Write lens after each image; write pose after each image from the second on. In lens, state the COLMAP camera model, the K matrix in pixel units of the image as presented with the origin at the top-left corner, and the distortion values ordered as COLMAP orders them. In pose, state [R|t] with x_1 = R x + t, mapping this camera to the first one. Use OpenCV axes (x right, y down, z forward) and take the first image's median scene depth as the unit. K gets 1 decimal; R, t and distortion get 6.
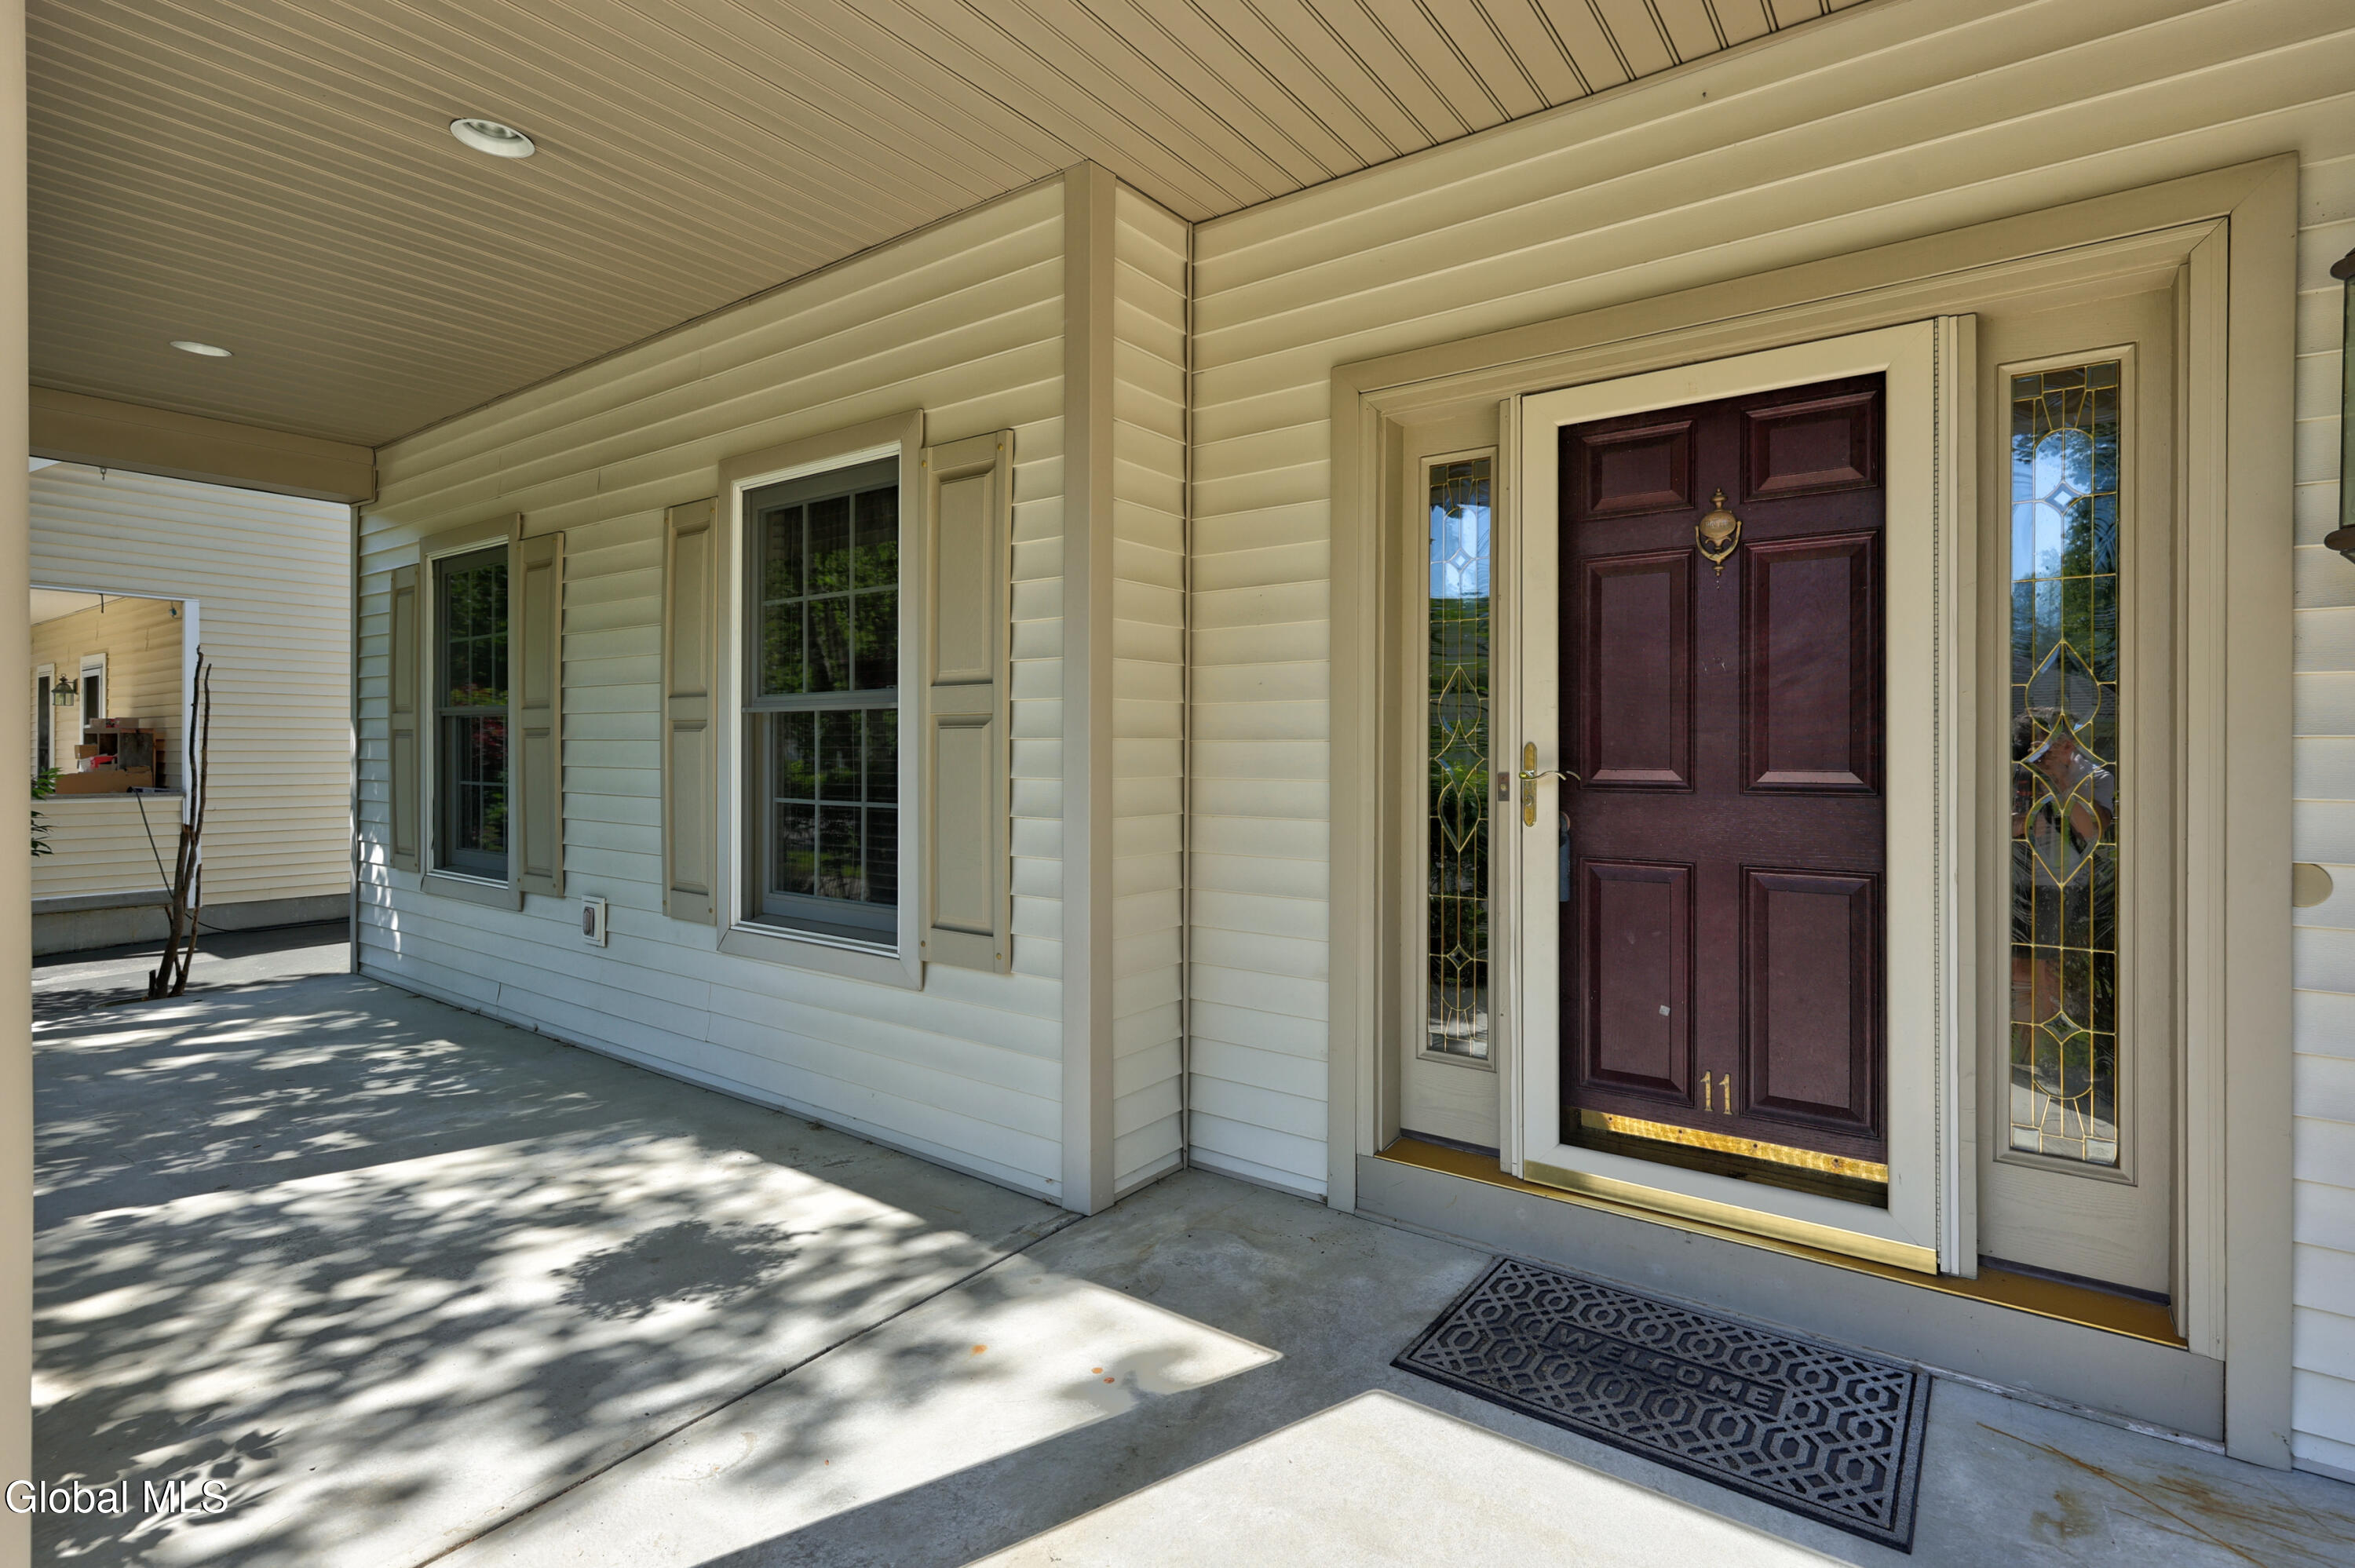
lens RADIAL K [[1145.0, 0, 1191.3], [0, 1145.0, 739.1], [0, 0, 1]] dist [0.023398, -0.000209]
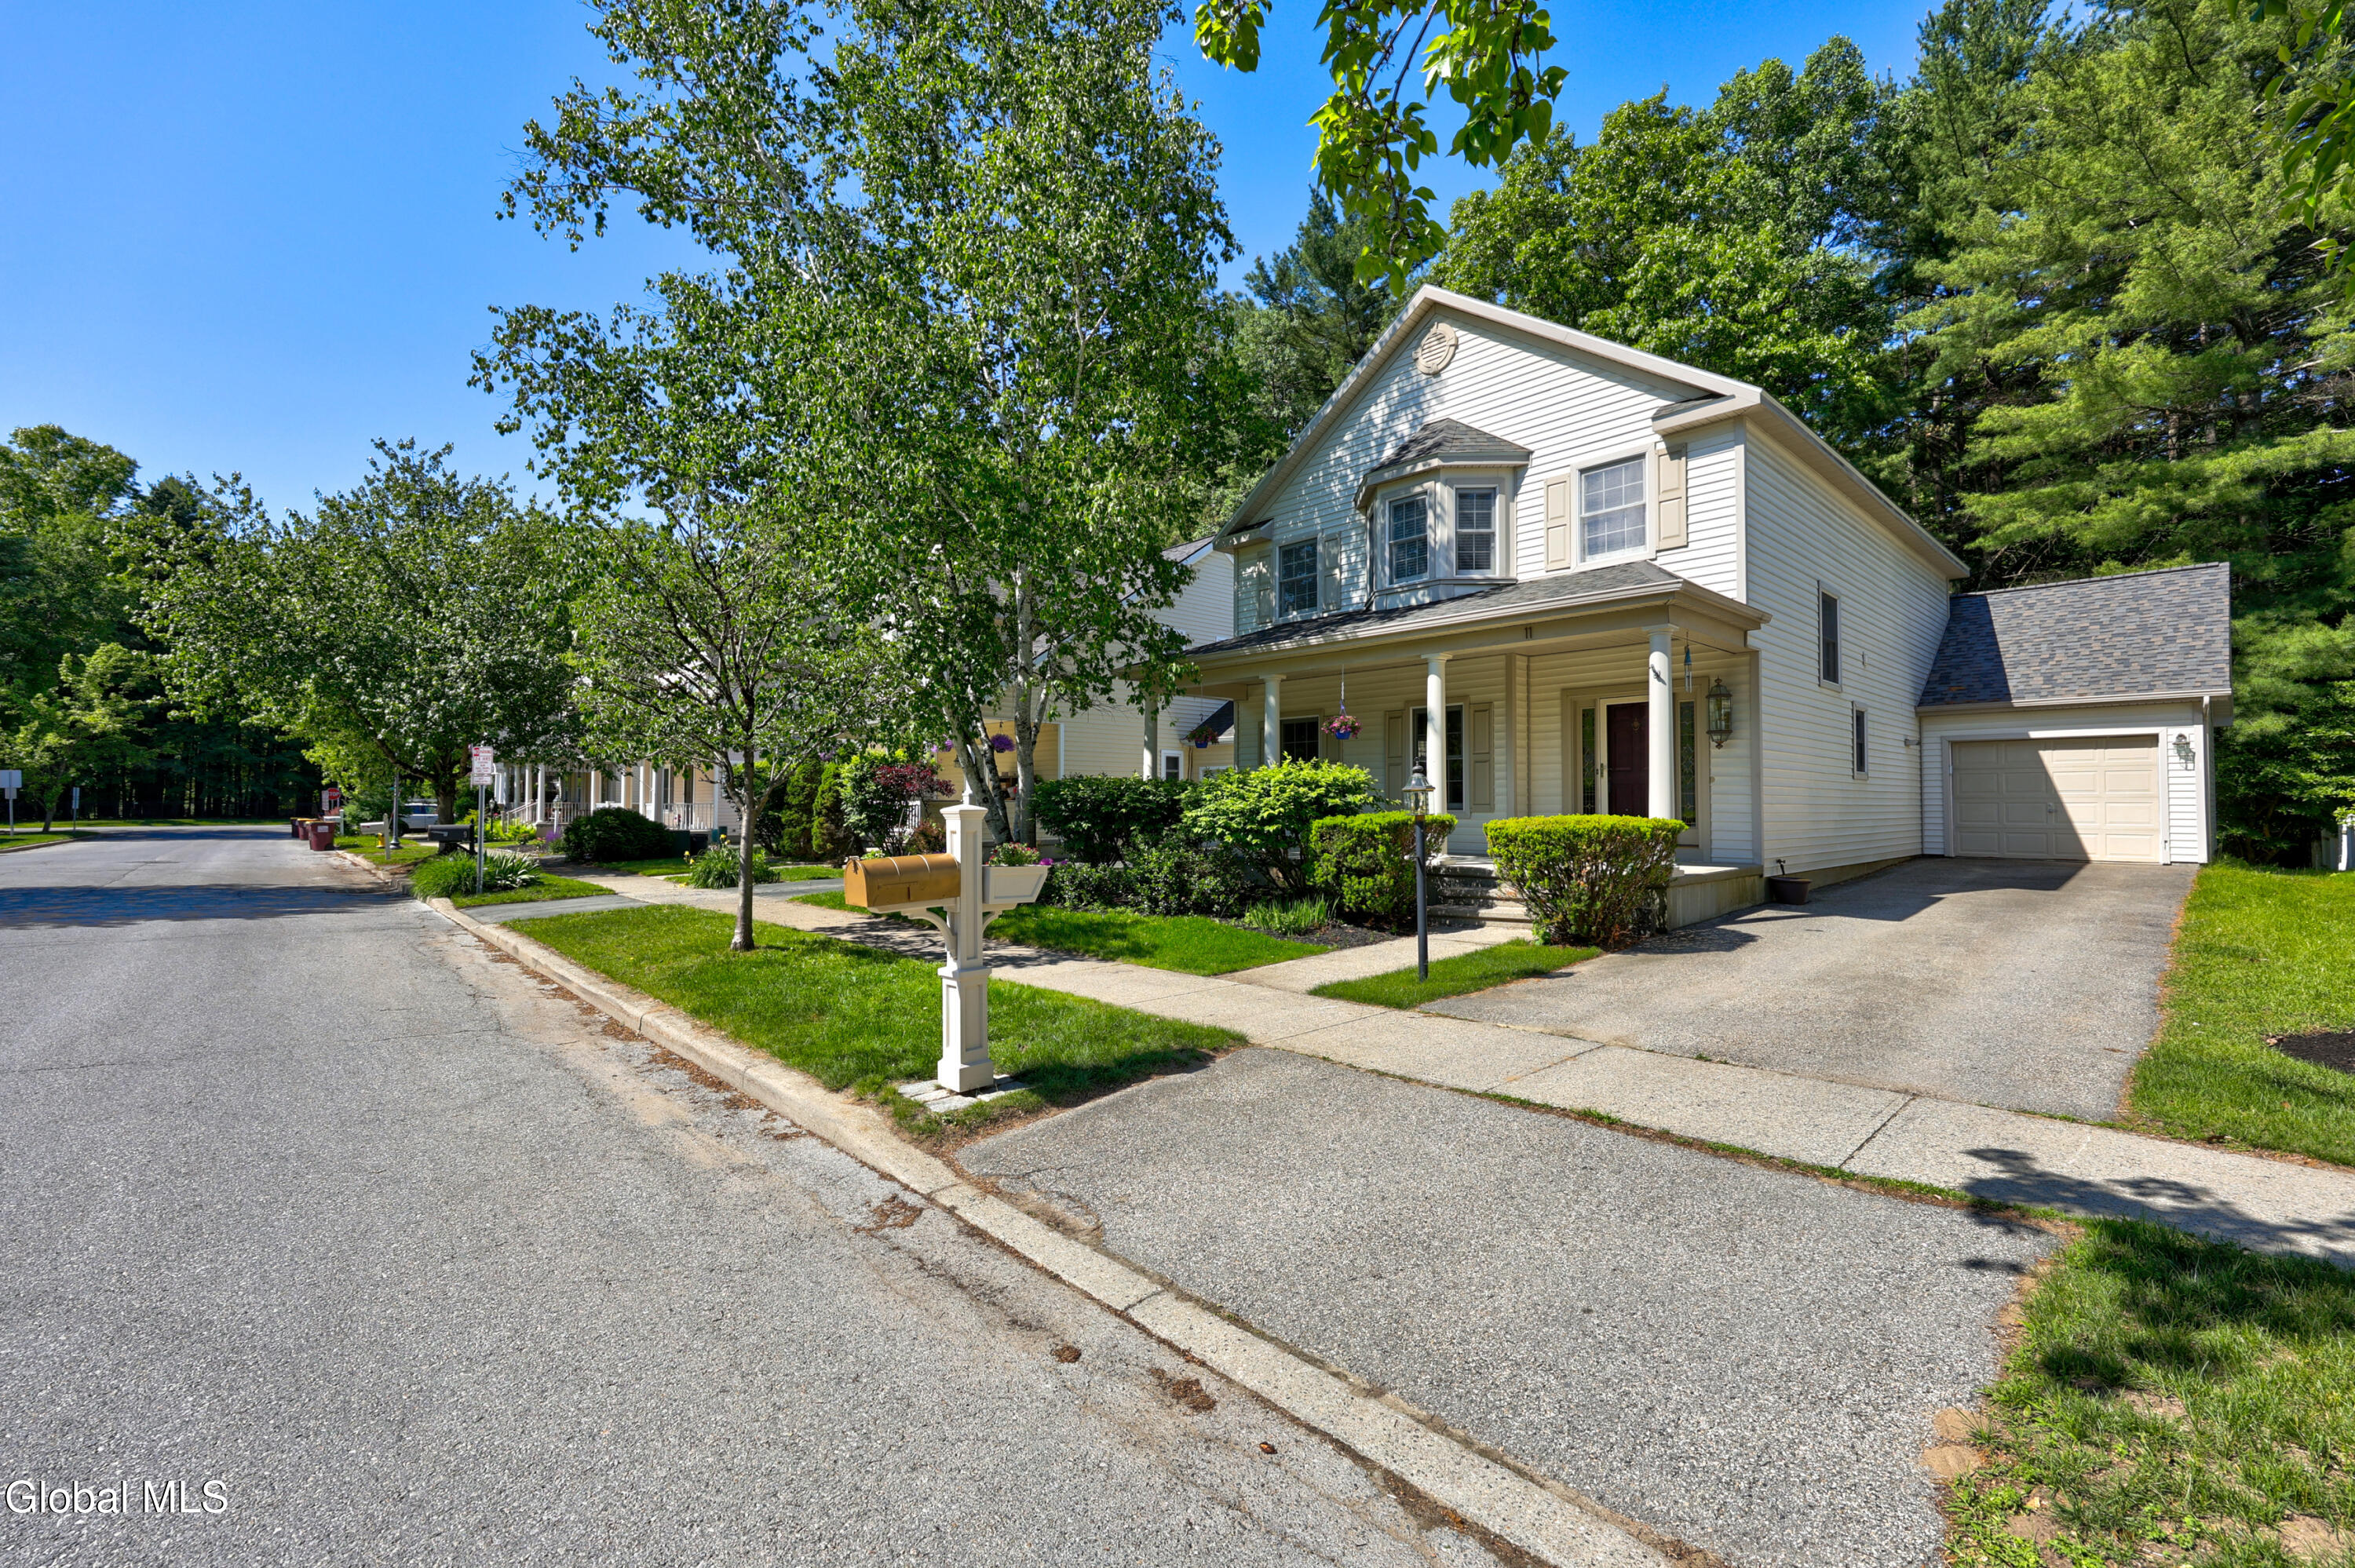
lens RADIAL K [[986.2, 0, 1177.5], [0, 986.2, 784.0], [0, 0, 1]] dist [0.005557, 0.000018]
pose [[0.983996, -0.004609, -0.178131, -0.471335], [0.002138, 0.999899, -0.014058, 0.089644], [0.178178, 0.013452, 0.983906, -2.189058]]
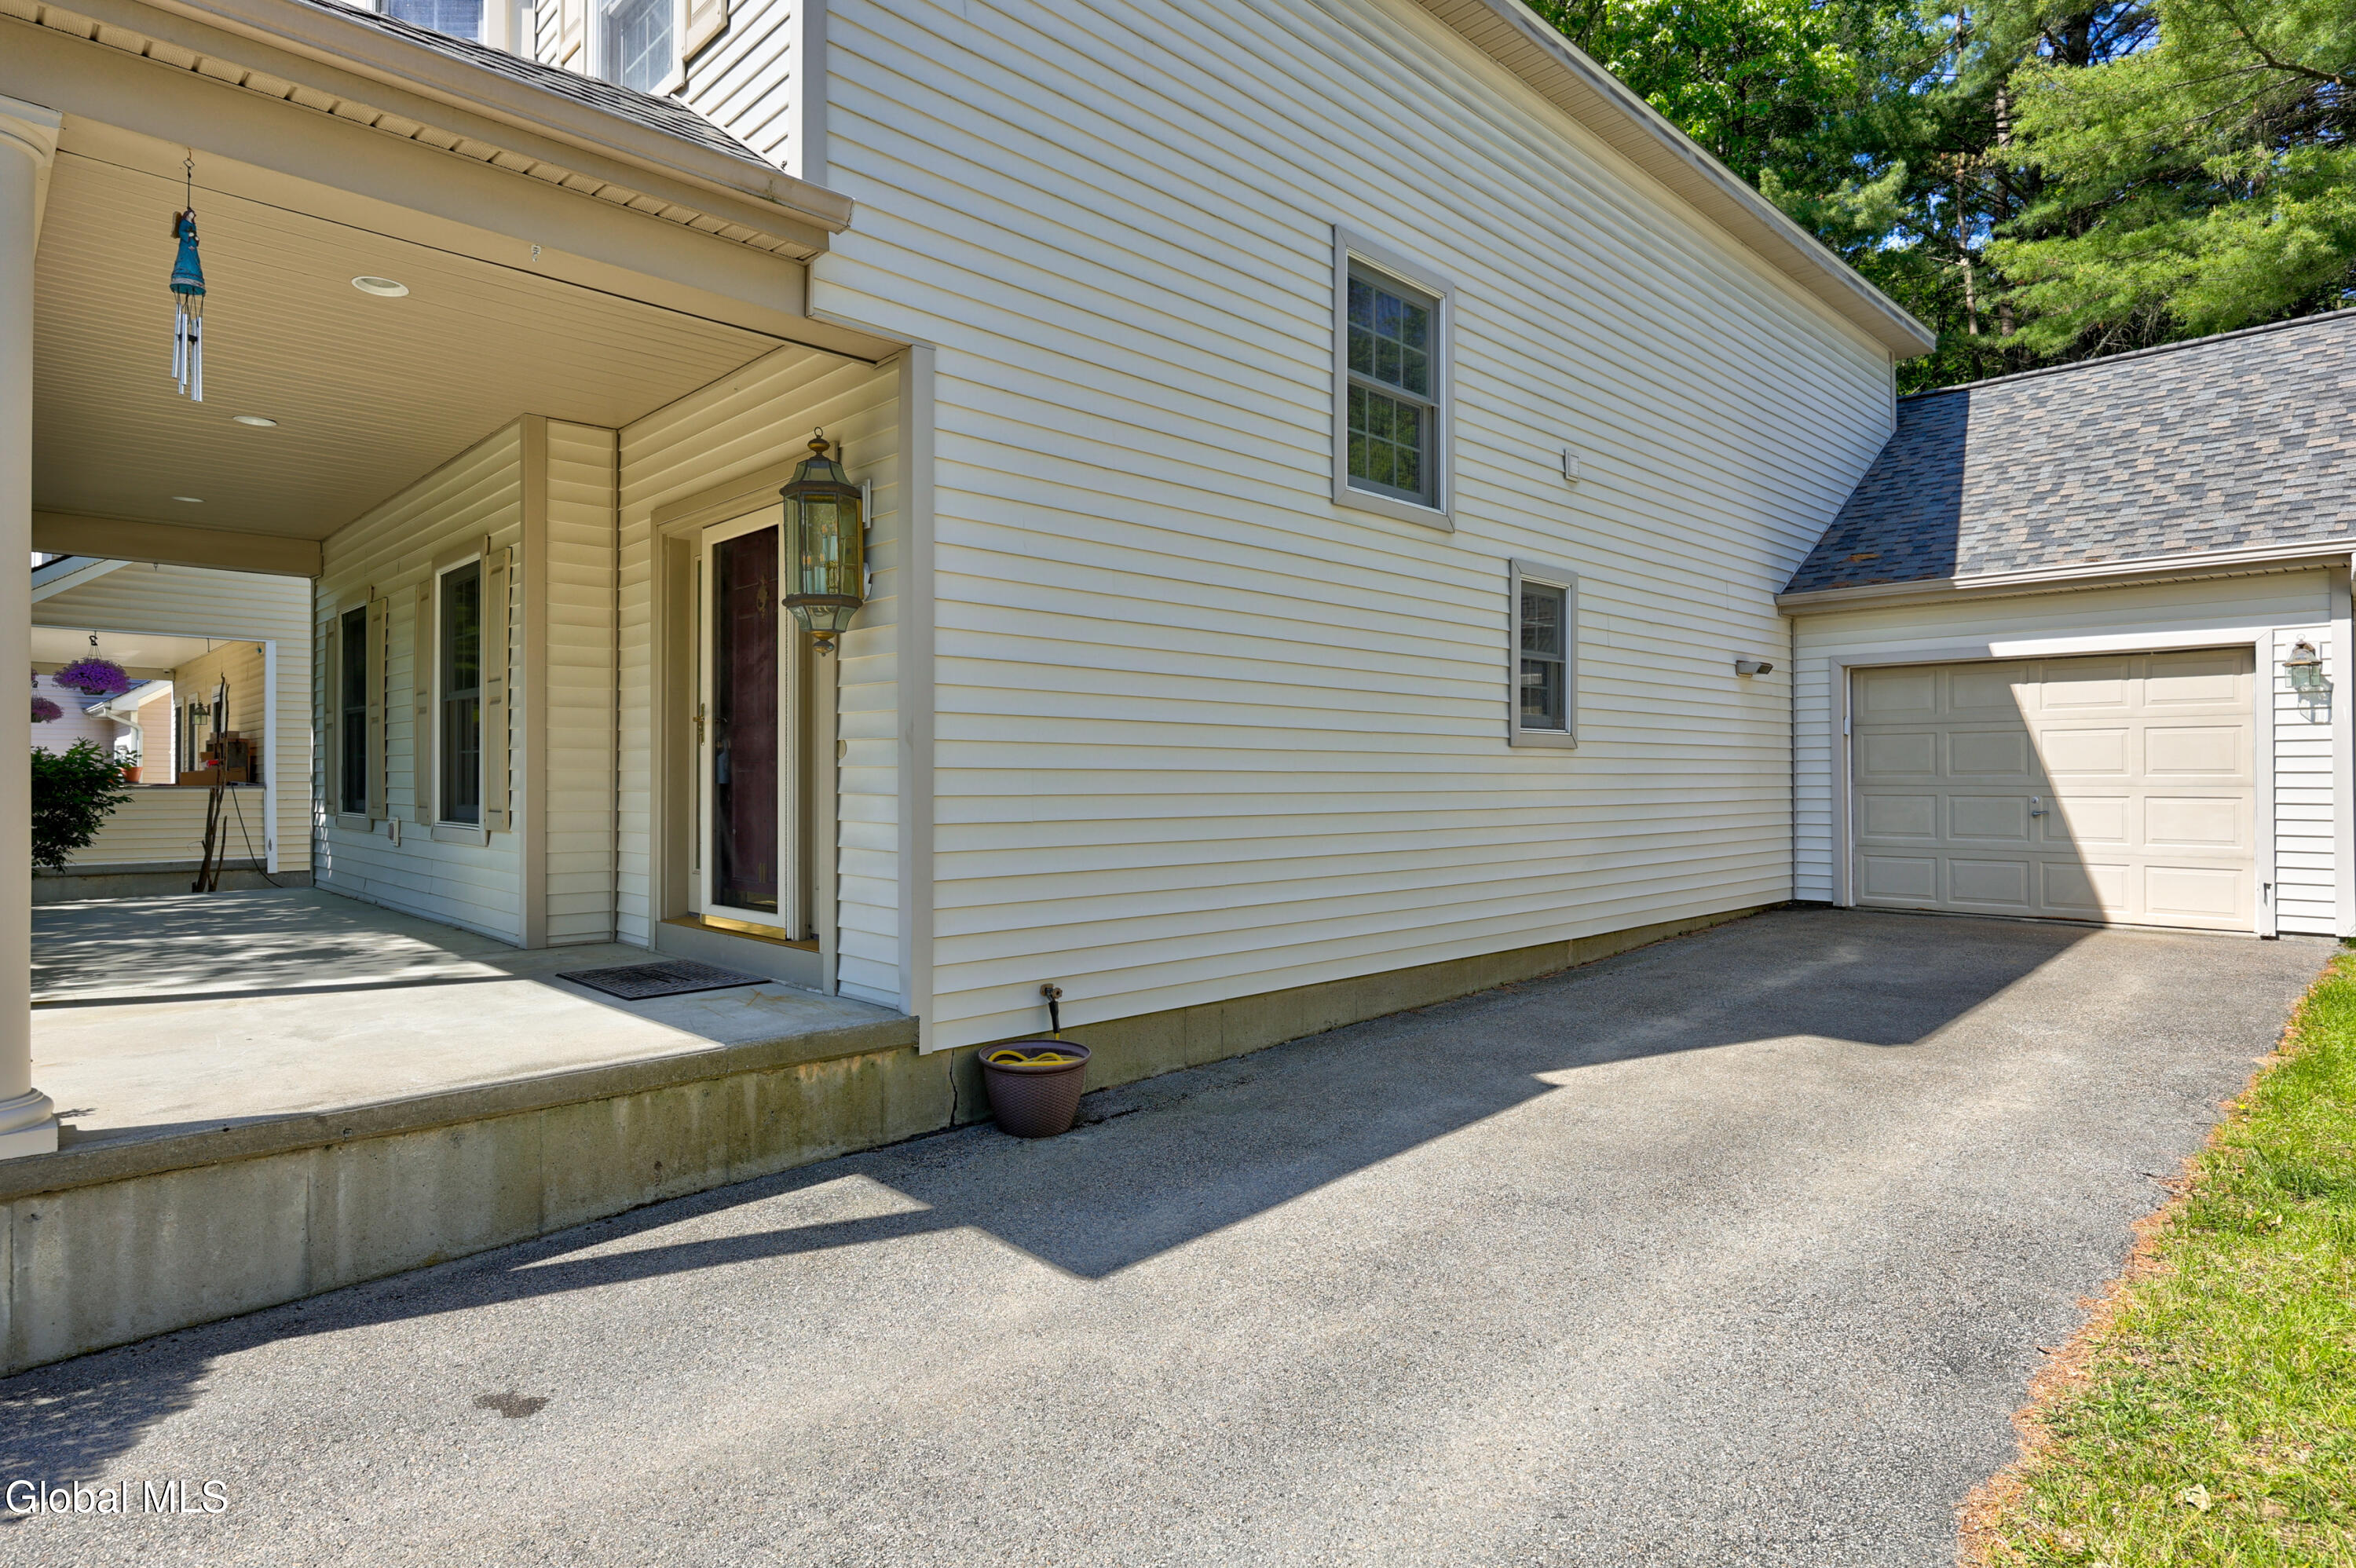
lens RADIAL K [[1266.4, 0, 1181.0], [0, 1266.4, 752.1], [0, 0, 1]] dist [0.026143, 0.000288]
pose [[0.987847, -0.006606, -0.155291, 0.806038], [0.004324, 0.999878, -0.015028, 0.068890], [0.155371, 0.014174, 0.987754, -0.584047]]
